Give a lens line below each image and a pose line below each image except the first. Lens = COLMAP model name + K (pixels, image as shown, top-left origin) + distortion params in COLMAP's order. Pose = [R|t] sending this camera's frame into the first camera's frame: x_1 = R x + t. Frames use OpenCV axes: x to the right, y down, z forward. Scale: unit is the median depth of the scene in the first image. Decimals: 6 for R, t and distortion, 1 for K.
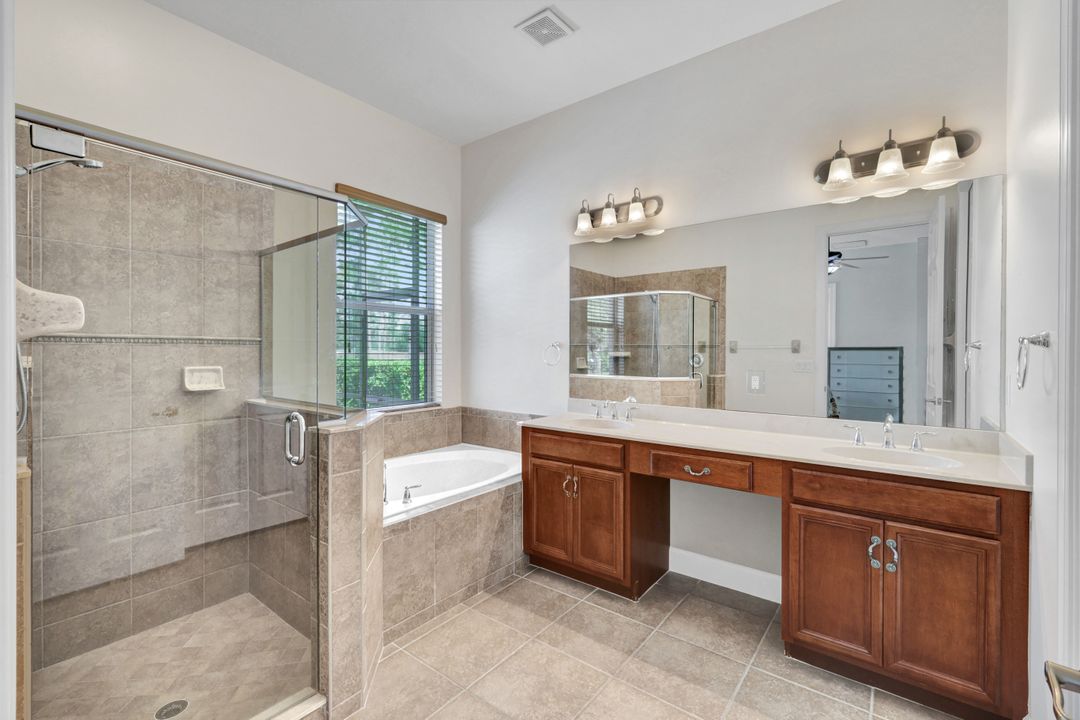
lens RADIAL K [[471.3, 0, 543.9], [0, 471.3, 355.2], [0, 0, 1]] dist [0.002985, 0.000000]
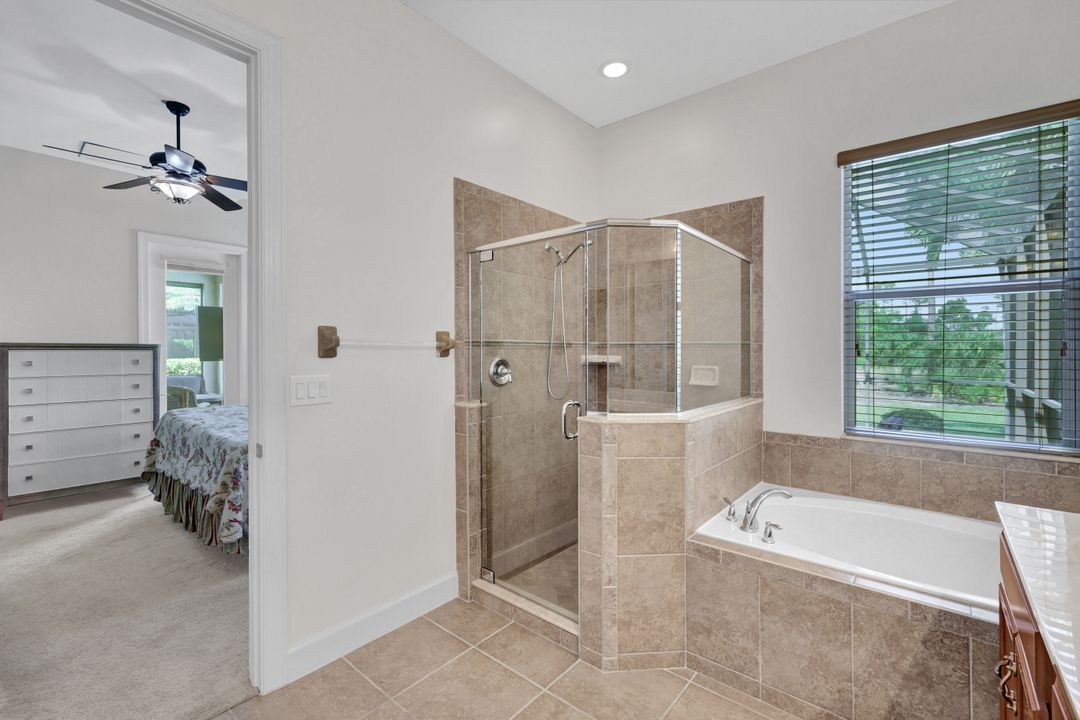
lens RADIAL K [[471.3, 0, 543.9], [0, 471.3, 355.2], [0, 0, 1]] dist [0.002985, 0.000000]
pose [[-0.052288, 0.003320, -0.998627, 0.513839], [-0.008936, 0.999953, 0.003792, -0.005860], [0.998592, 0.009122, -0.052256, 0.632902]]
